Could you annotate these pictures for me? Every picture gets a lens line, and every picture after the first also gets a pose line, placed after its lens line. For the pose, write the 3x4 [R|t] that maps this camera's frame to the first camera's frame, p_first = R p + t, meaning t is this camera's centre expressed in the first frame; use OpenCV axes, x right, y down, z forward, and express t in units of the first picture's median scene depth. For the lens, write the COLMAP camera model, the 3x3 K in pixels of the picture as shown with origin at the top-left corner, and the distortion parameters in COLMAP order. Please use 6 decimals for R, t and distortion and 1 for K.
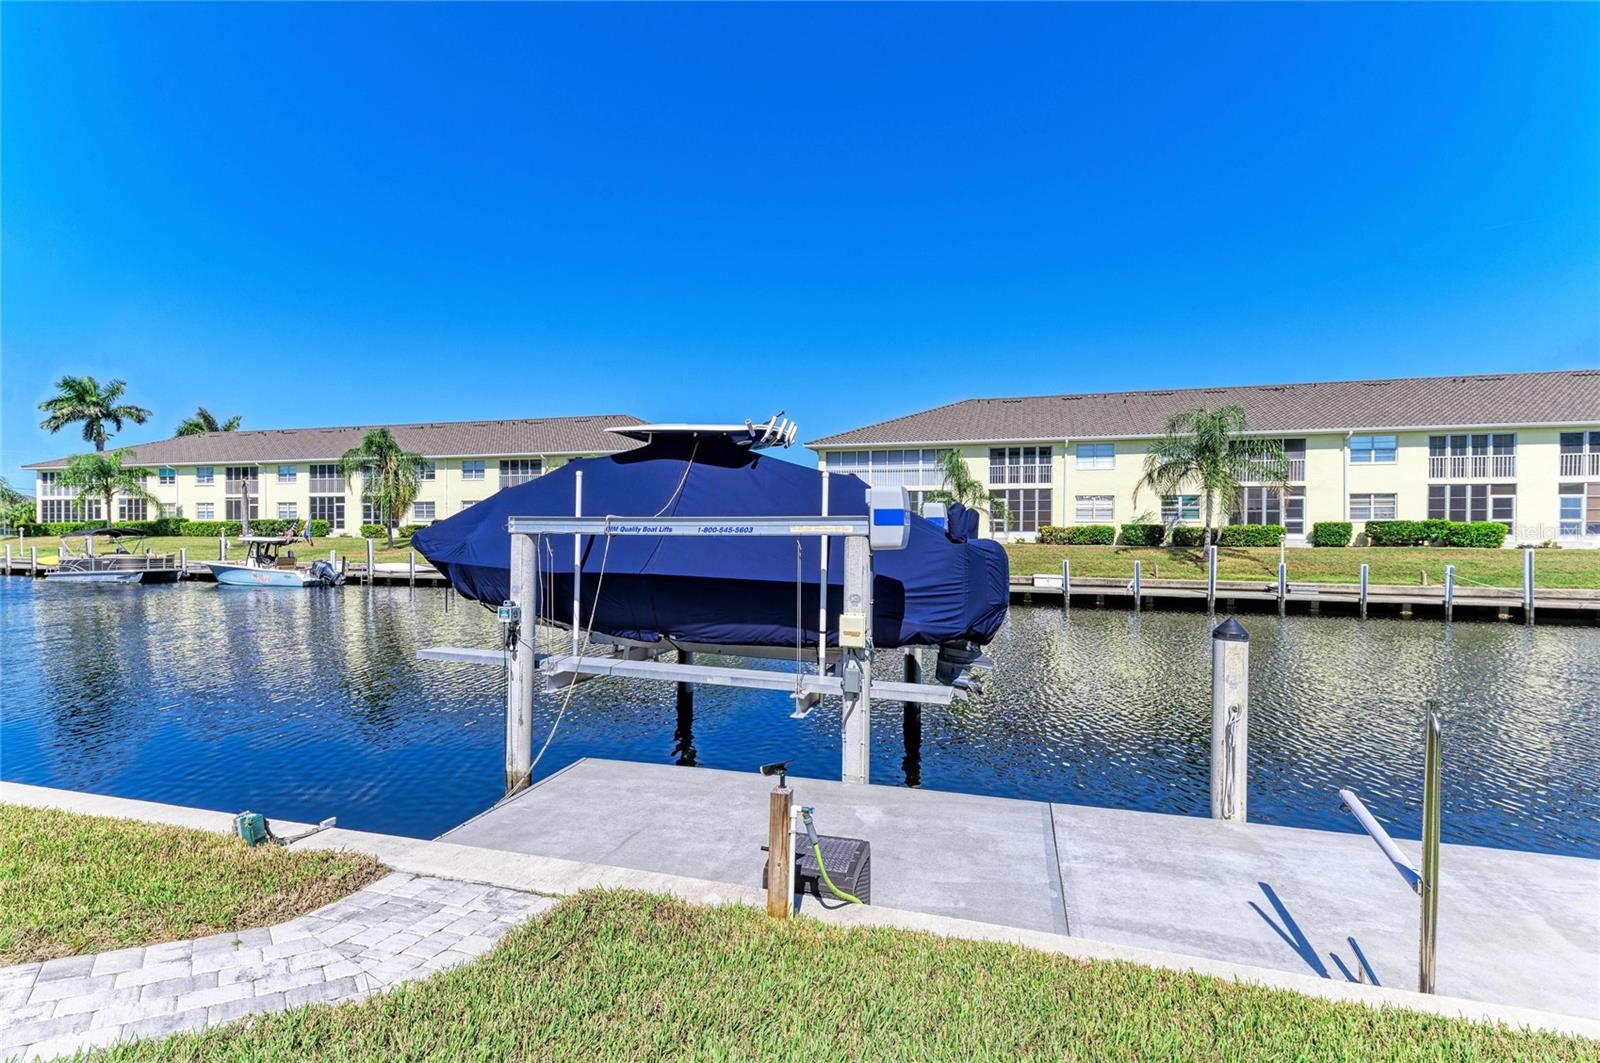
lens RADIAL K [[760.6, 0, 795.4], [0, 760.6, 528.2], [0, 0, 1]] dist [0.017464, -0.002015]
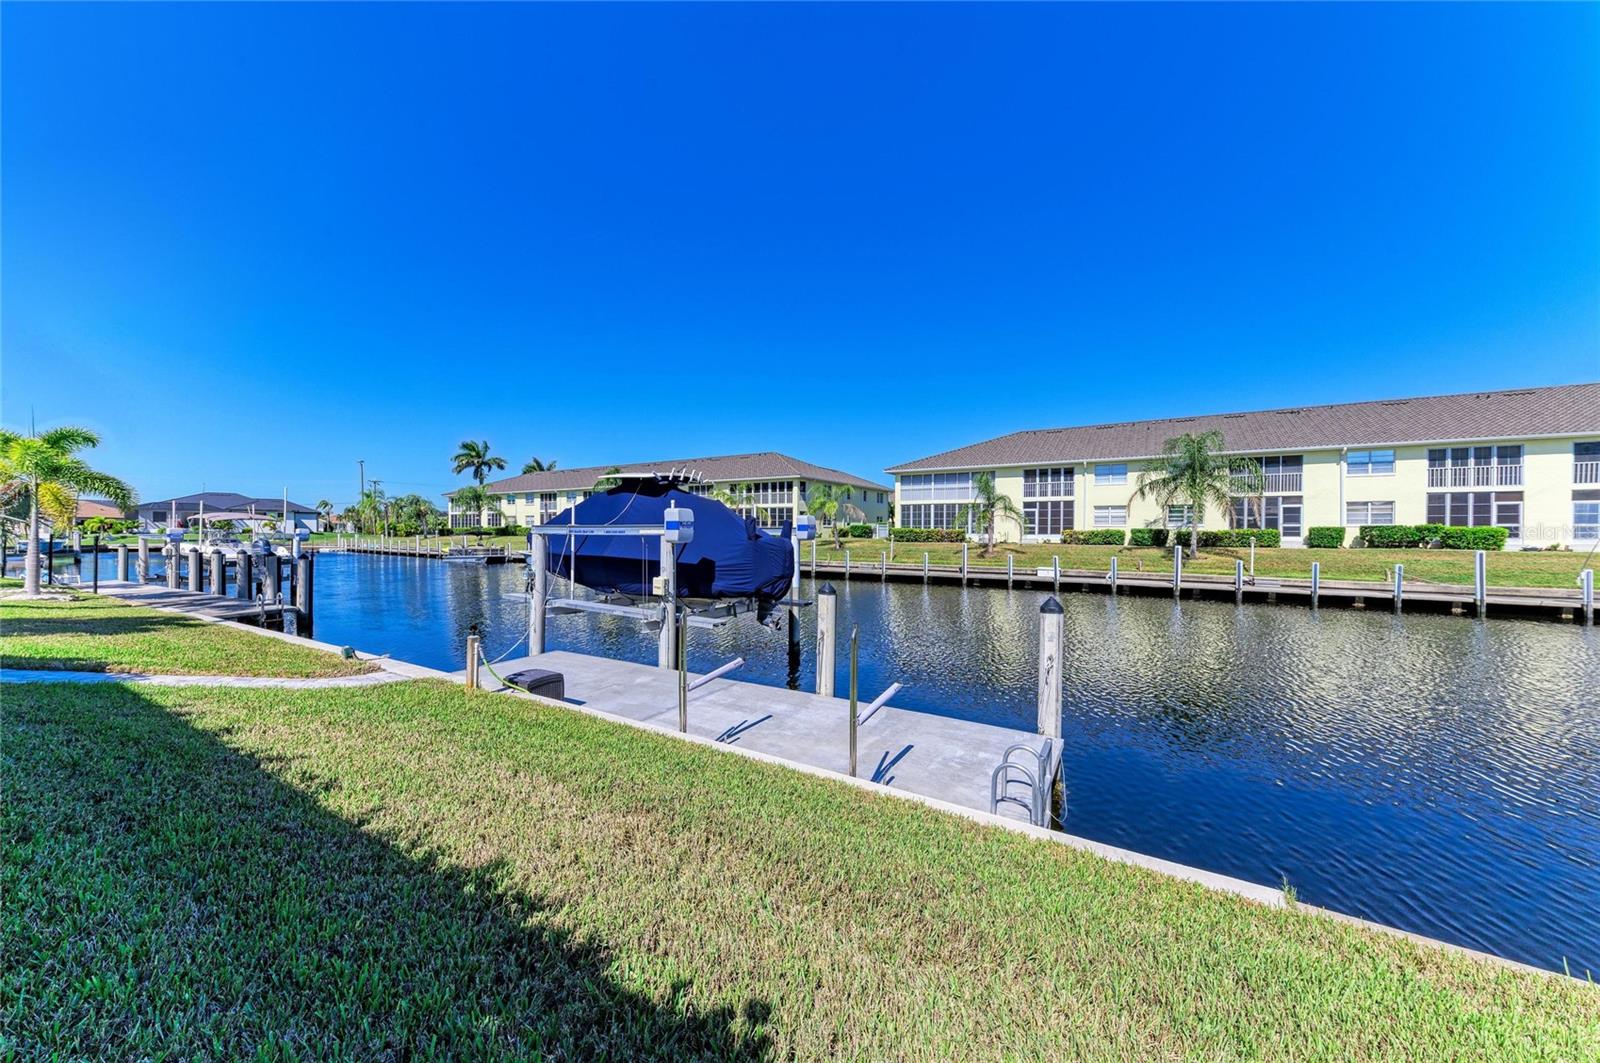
lens RADIAL K [[575.6, 0, 791.1], [0, 575.6, 522.2], [0, 0, 1]] dist [0.013671, -0.002097]
pose [[0.964884, -0.003318, -0.262655, 0.160315], [-0.000890, 0.999873, -0.015898, -0.000093], [0.262675, 0.015573, 0.964759, -0.060652]]
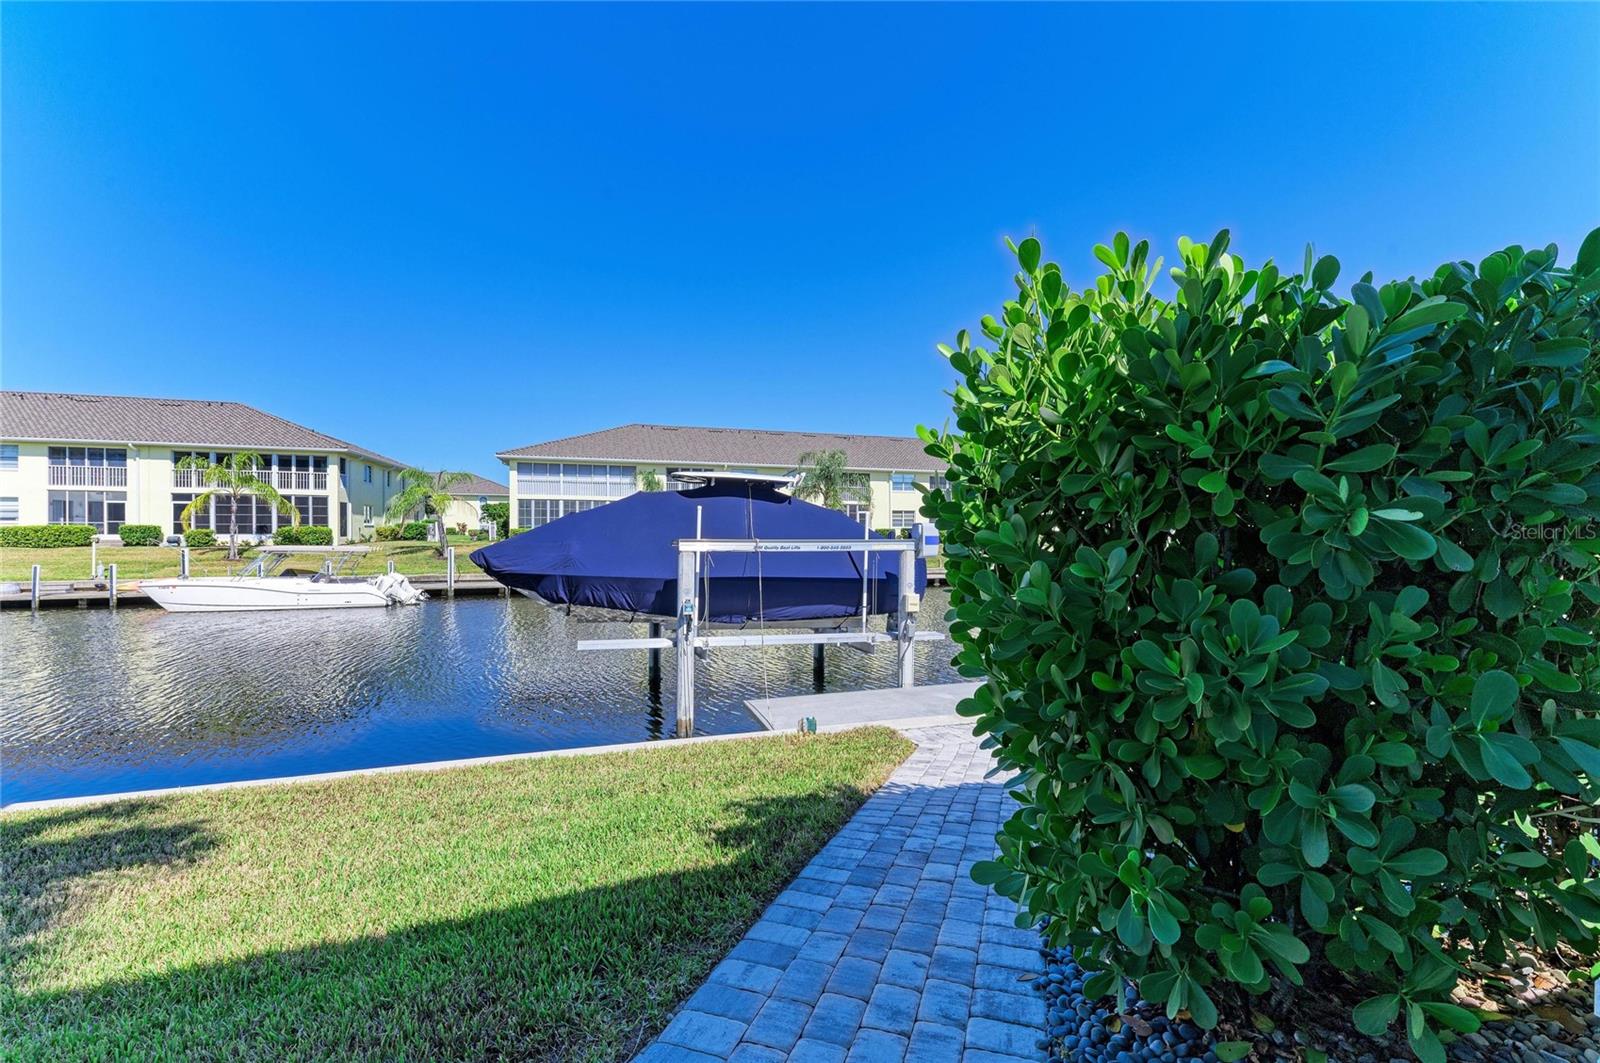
lens RADIAL K [[667.6, 0, 815.3], [0, 667.6, 537.4], [0, 0, 1]] dist [0.003006, 0.000487]
pose [[0.816886, -0.005904, 0.576769, -0.213235], [-0.002090, 0.999911, 0.013195, -0.008579], [-0.576796, -0.011984, 0.816800, -0.034681]]
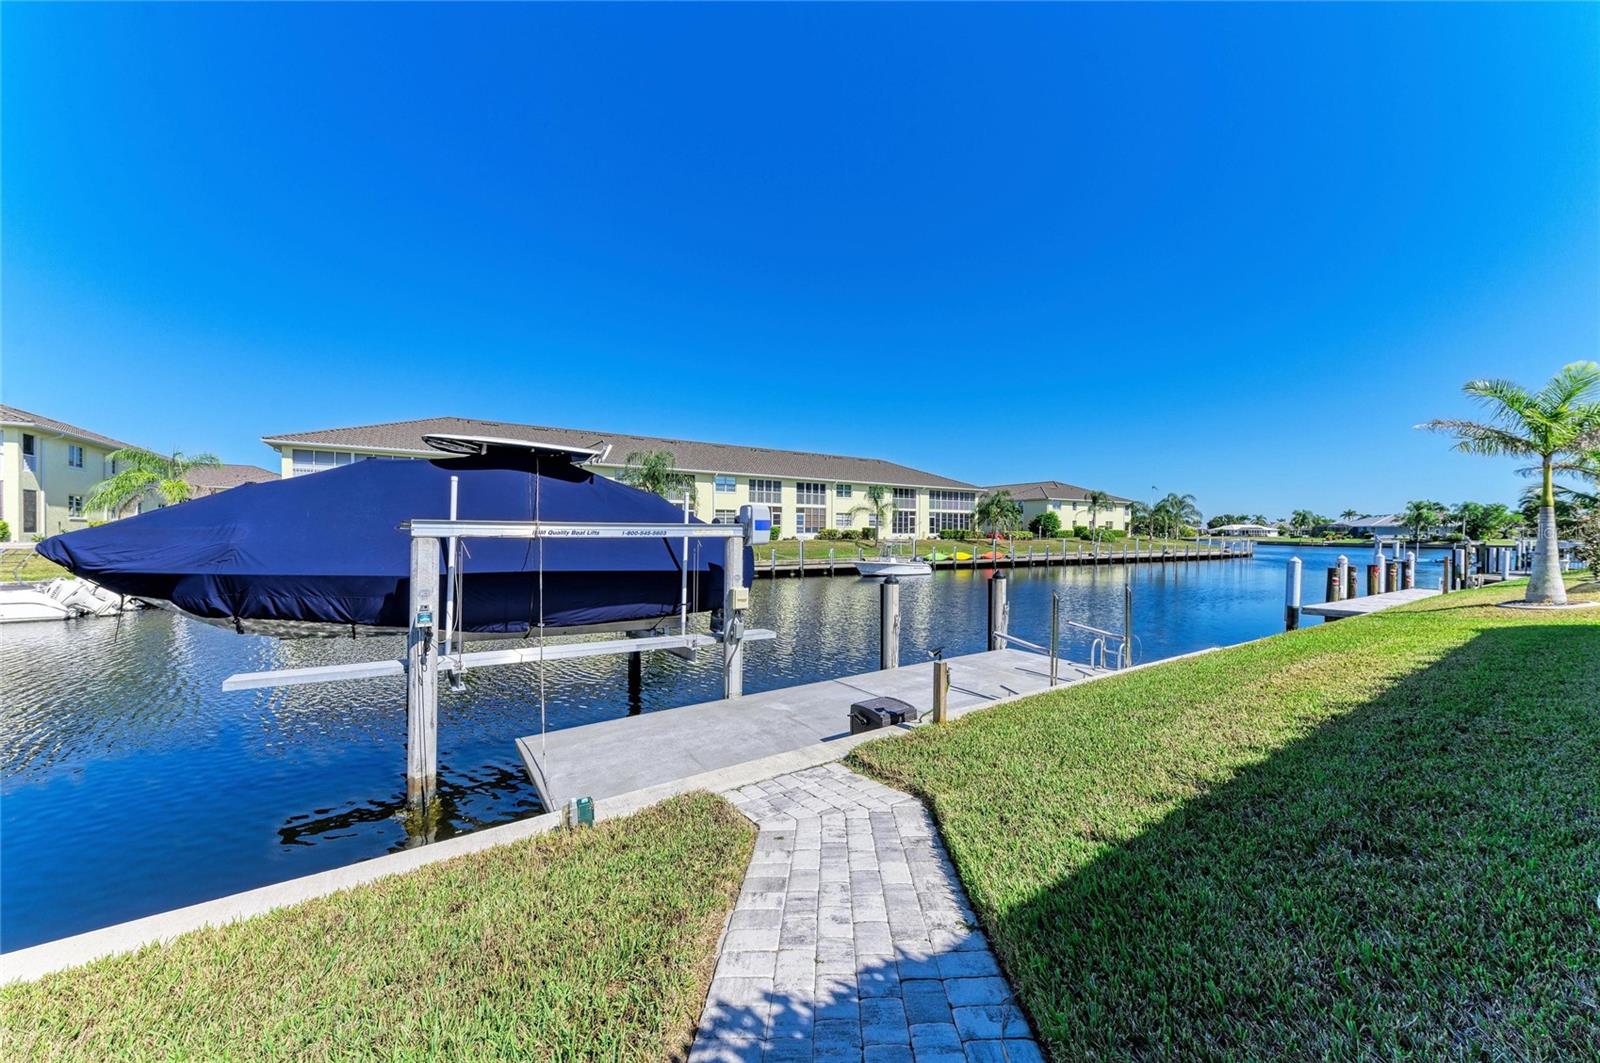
lens RADIAL K [[575.6, 0, 804.4], [0, 575.6, 523.0], [0, 0, 1]] dist [0.013671, -0.002097]
pose [[0.634557, 0.011262, 0.772794, -0.154737], [-0.004167, 0.999929, -0.011150, -0.001270], [-0.772865, 0.003856, 0.634559, 0.031989]]
